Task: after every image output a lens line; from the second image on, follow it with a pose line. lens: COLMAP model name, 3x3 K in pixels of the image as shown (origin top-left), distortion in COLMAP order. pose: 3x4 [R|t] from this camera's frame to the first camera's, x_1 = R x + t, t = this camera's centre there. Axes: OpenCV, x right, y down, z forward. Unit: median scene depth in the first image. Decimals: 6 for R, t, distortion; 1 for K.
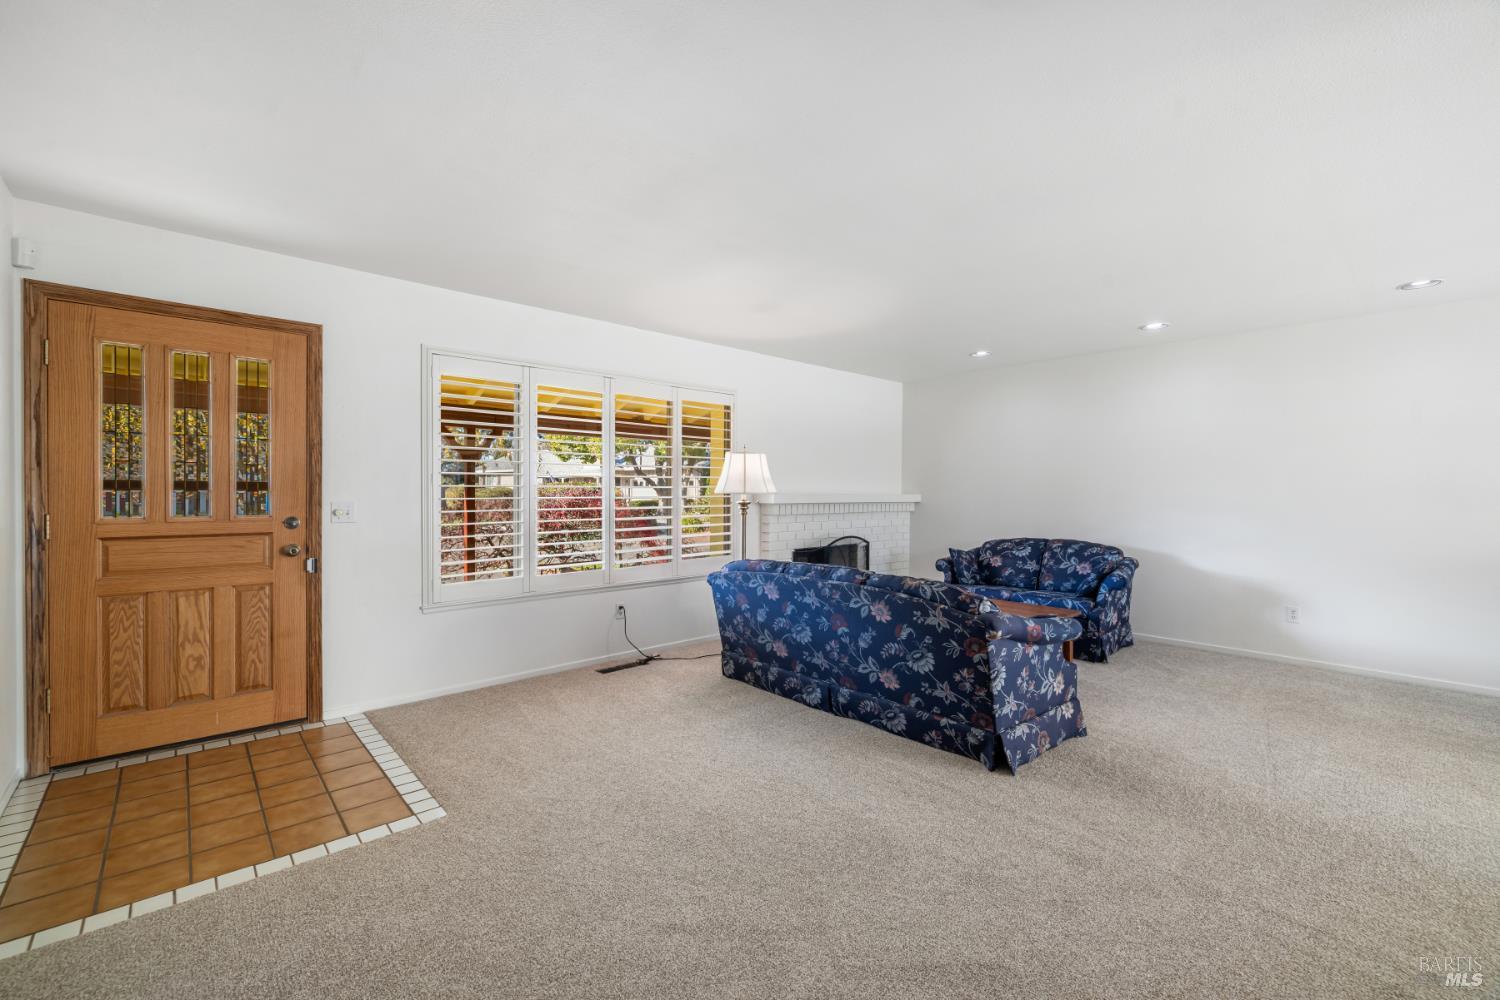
lens RADIAL K [[621.3, 0, 764.0], [0, 621.3, 488.7], [0, 0, 1]] dist [0.000994, -0.000433]
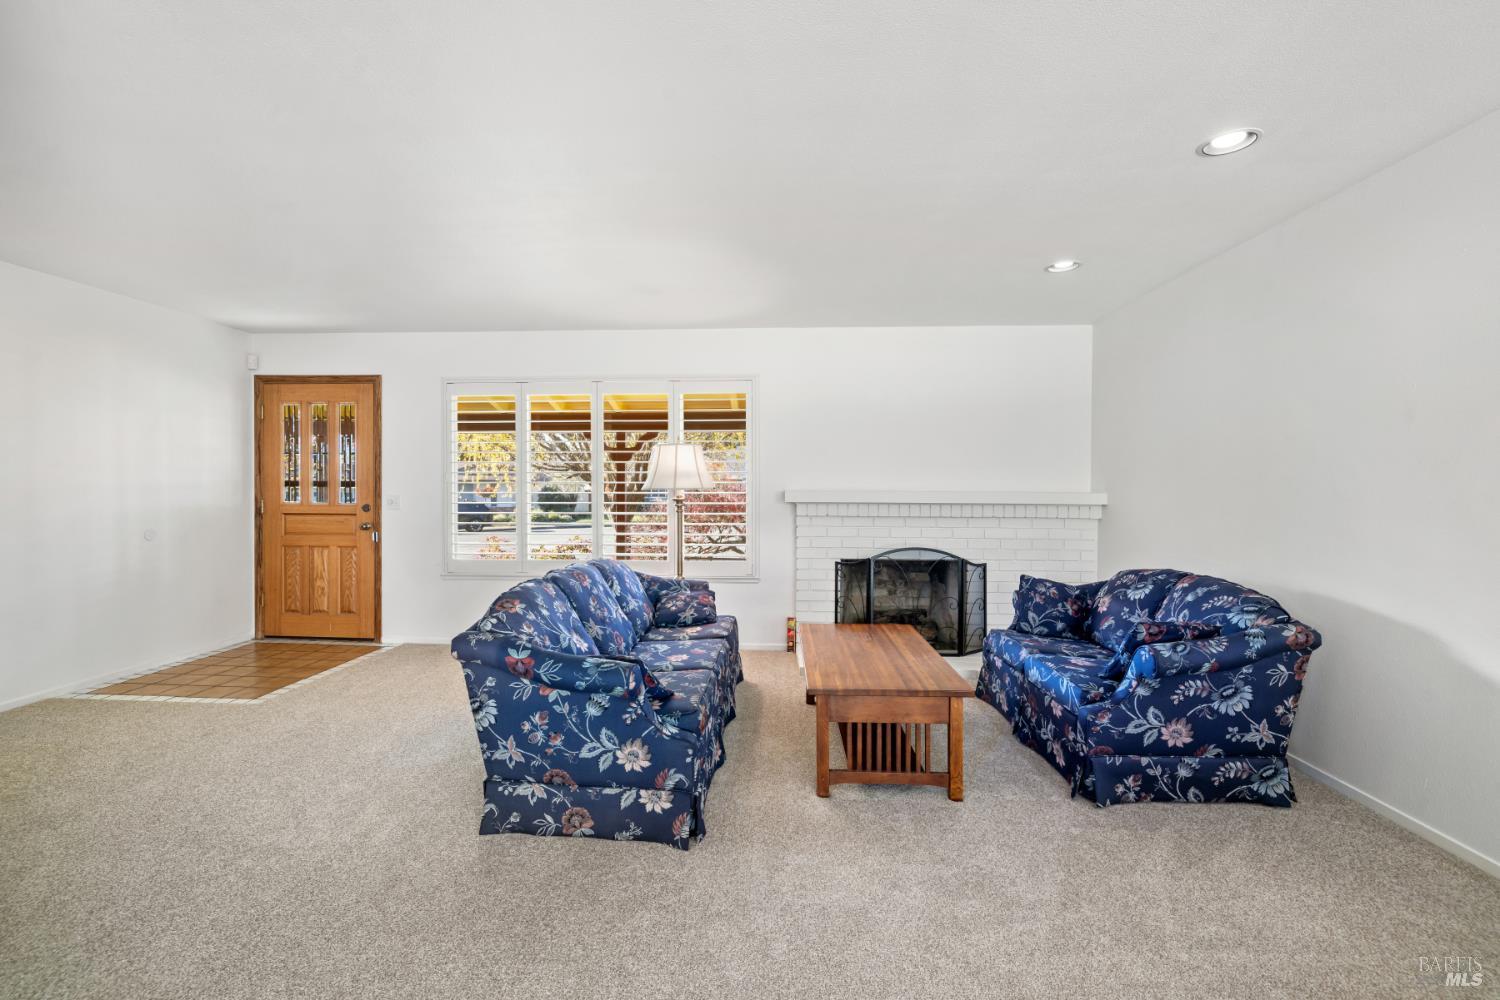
lens RADIAL K [[656.3, 0, 717.0], [0, 656.3, 486.9], [0, 0, 1]] dist [-0.000397, 0.001376]
pose [[0.691761, -0.004039, -0.722116, 0.975170], [0.000902, 0.999988, -0.004729, 0.011178], [0.722126, 0.002621, 0.691756, 0.500915]]
